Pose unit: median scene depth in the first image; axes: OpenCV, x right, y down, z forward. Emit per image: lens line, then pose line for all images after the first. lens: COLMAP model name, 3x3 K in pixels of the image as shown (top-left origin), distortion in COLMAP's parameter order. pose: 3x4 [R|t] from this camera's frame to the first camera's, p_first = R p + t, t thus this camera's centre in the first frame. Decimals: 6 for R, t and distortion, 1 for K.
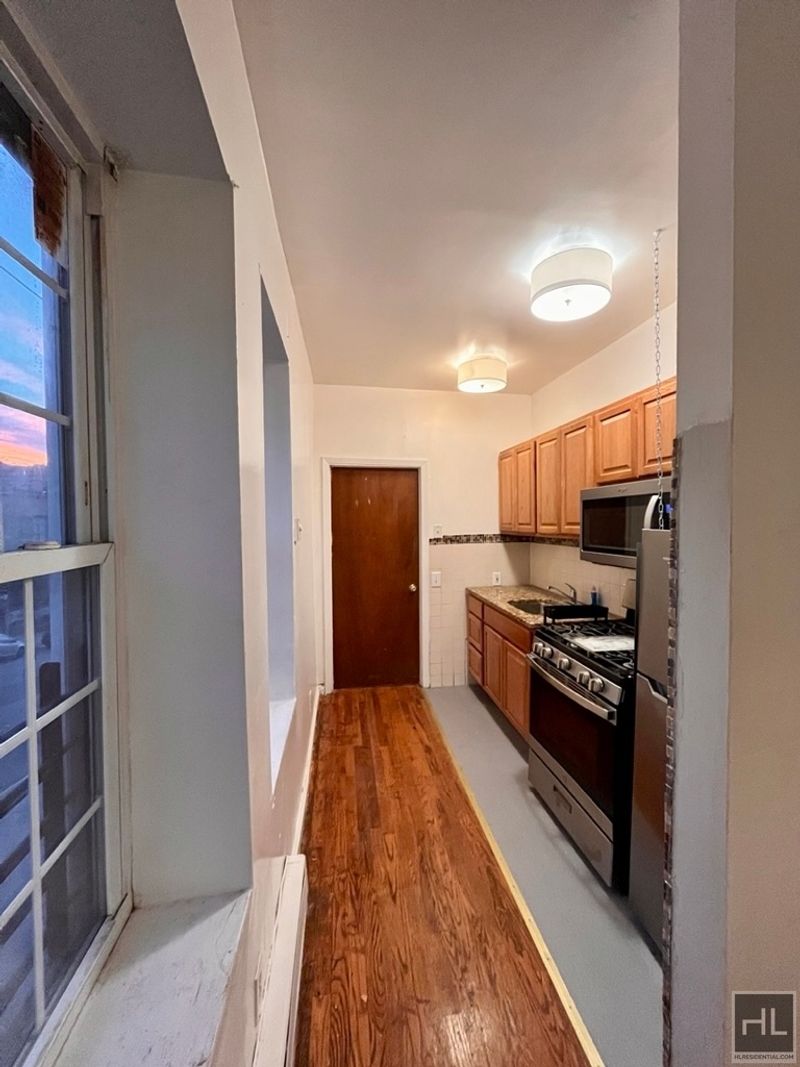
lens RADIAL K [[433.3, 0, 401.0], [0, 433.3, 531.1], [0, 0, 1]] dist [-0.001821, -0.000776]
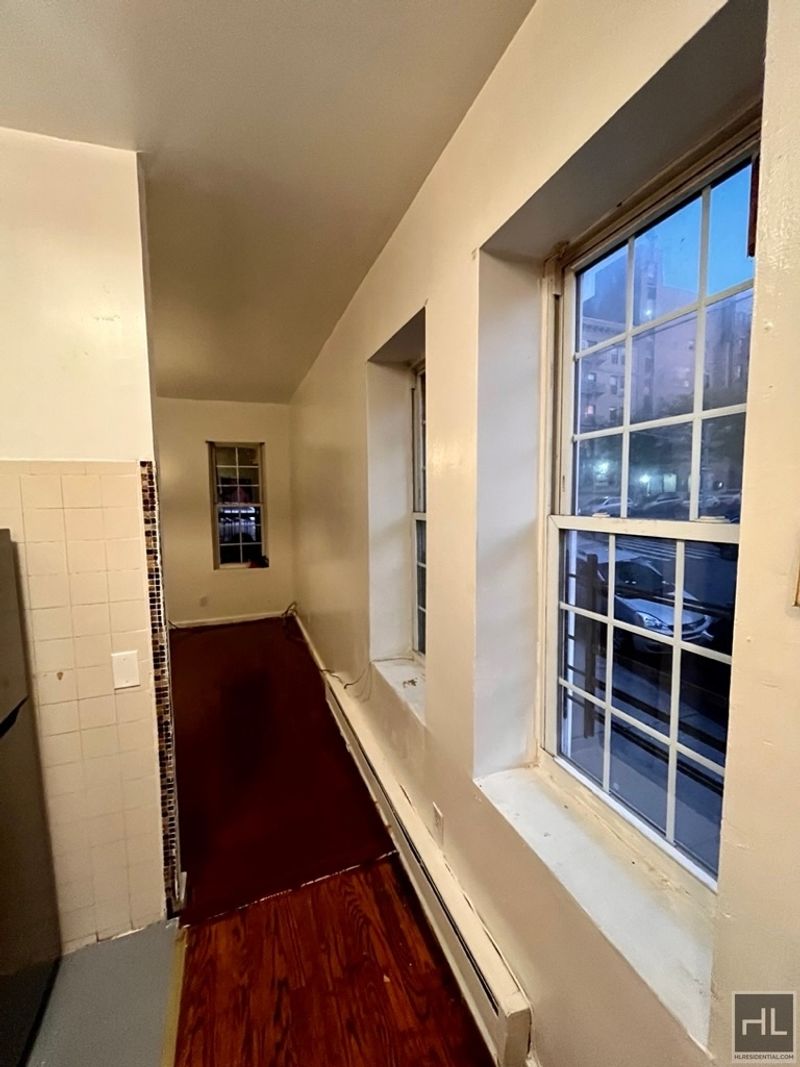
lens RADIAL K [[433.3, 0, 401.0], [0, 433.3, 531.1], [0, 0, 1]] dist [-0.001821, -0.000776]
pose [[-0.974555, 0.035632, -0.221296, 0.036317], [0.012790, 0.994515, 0.103806, -0.039750], [0.223781, 0.098334, -0.969666, 0.988203]]
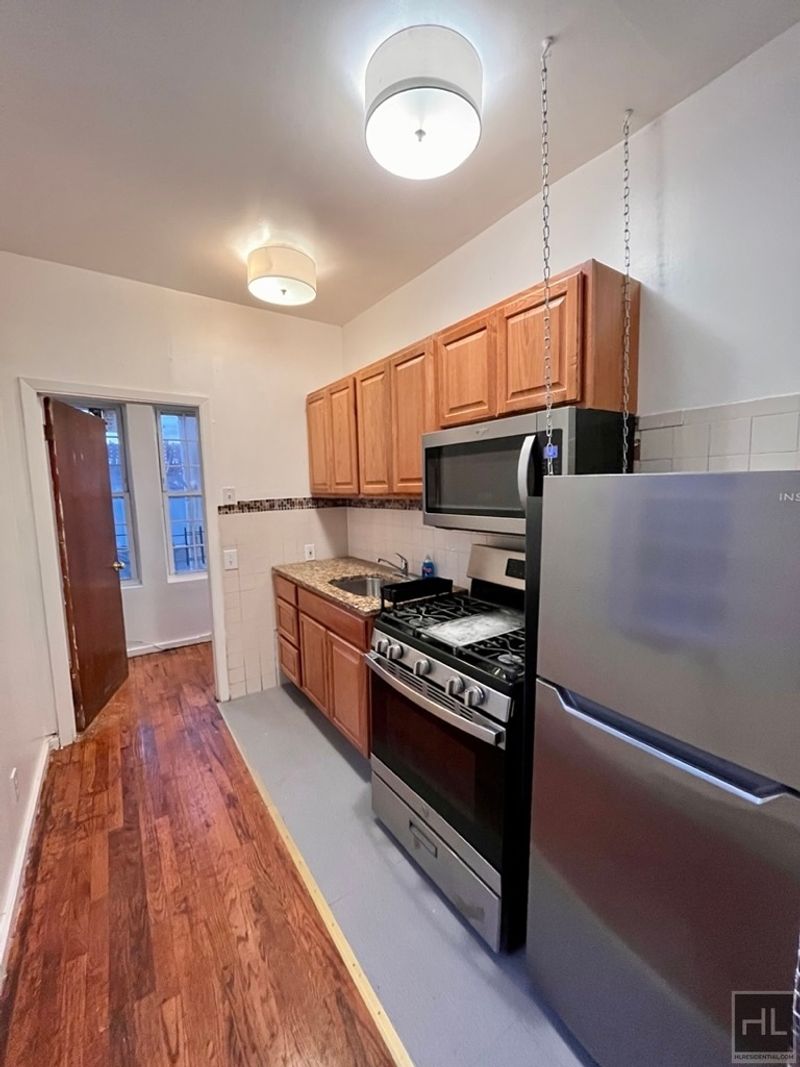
lens RADIAL K [[433.3, 0, 401.0], [0, 433.3, 531.1], [0, 0, 1]] dist [-0.001821, -0.000776]
pose [[0.896371, -0.057952, 0.439501, 0.026719], [0.025272, 0.996486, 0.079853, 0.013225], [-0.442584, -0.060471, 0.894686, 0.293248]]
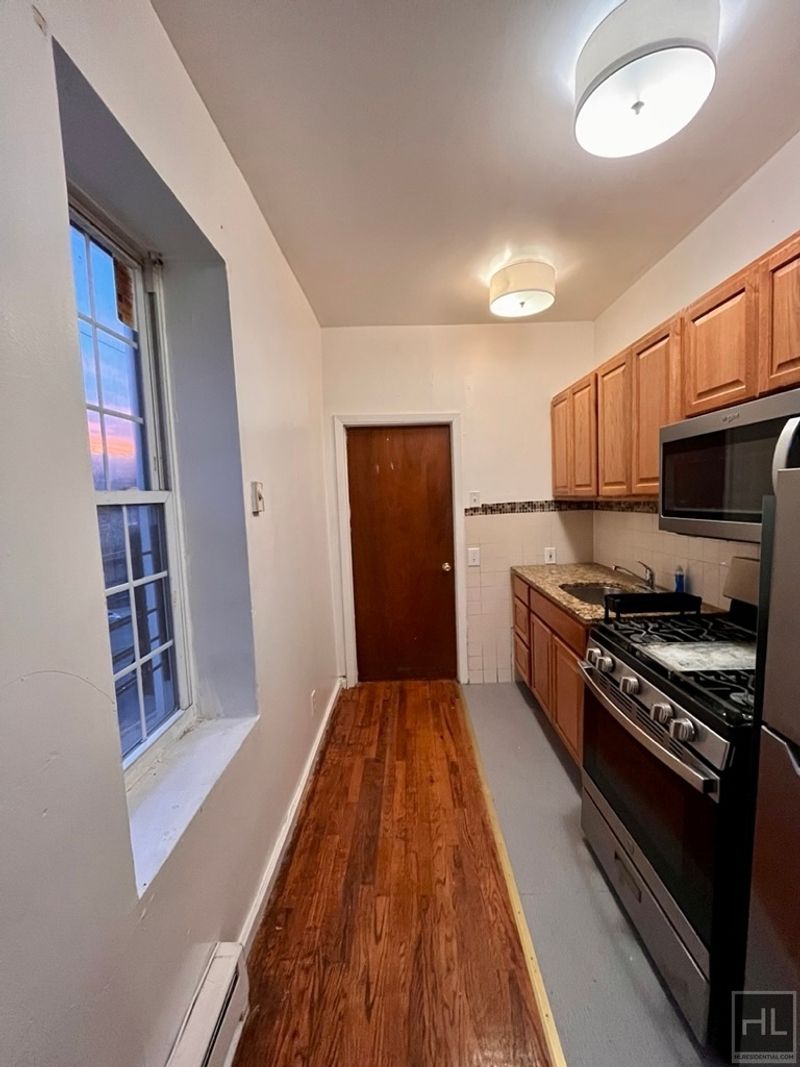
lens RADIAL K [[433.3, 0, 401.0], [0, 433.3, 531.1], [0, 0, 1]] dist [-0.001821, -0.000776]
pose [[0.988358, -0.017713, -0.151114, 0.103652], [0.026295, 0.998141, 0.054982, 0.018046], [0.149859, -0.058315, 0.986986, 0.237845]]
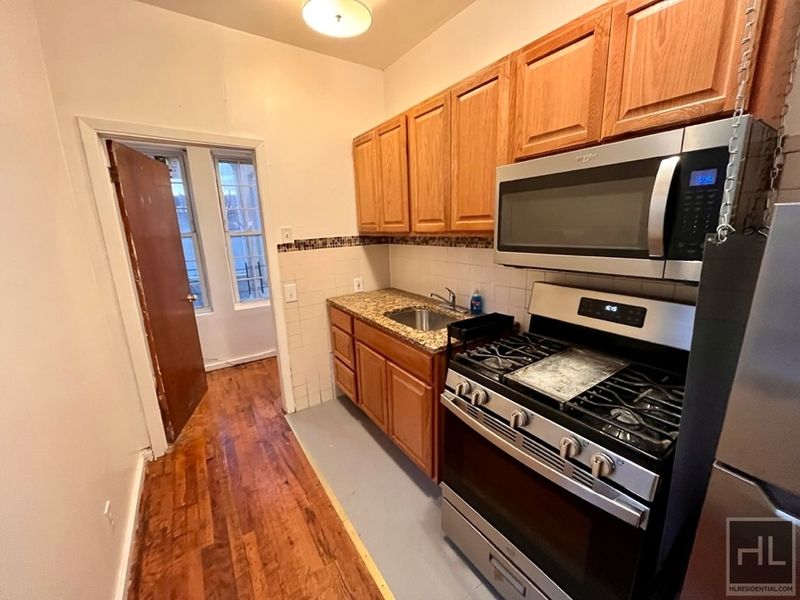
lens RADIAL K [[324.9, 0, 398.0], [0, 324.9, 298.7], [0, 0, 1]] dist [-0.001821, -0.000776]
pose [[0.902117, -0.115284, 0.415807, 0.007322], [0.034977, 0.980014, 0.195828, 0.008049], [-0.430072, -0.162116, 0.888119, 0.517493]]
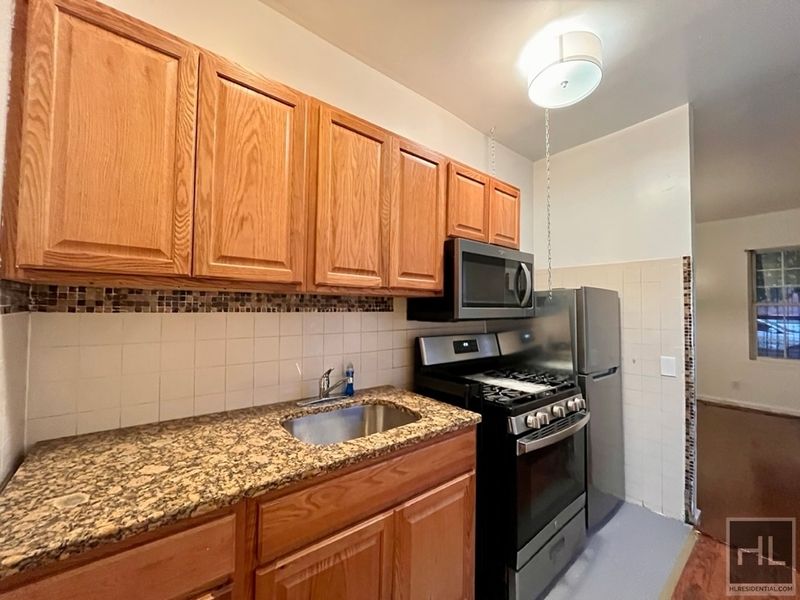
lens RADIAL K [[324.9, 0, 398.0], [0, 324.9, 298.7], [0, 0, 1]] dist [-0.001821, -0.000776]
pose [[-0.518731, 0.023341, 0.854619, -0.077744], [0.009583, 0.999723, -0.021488, 0.037596], [-0.854884, -0.002957, -0.518811, 1.373800]]
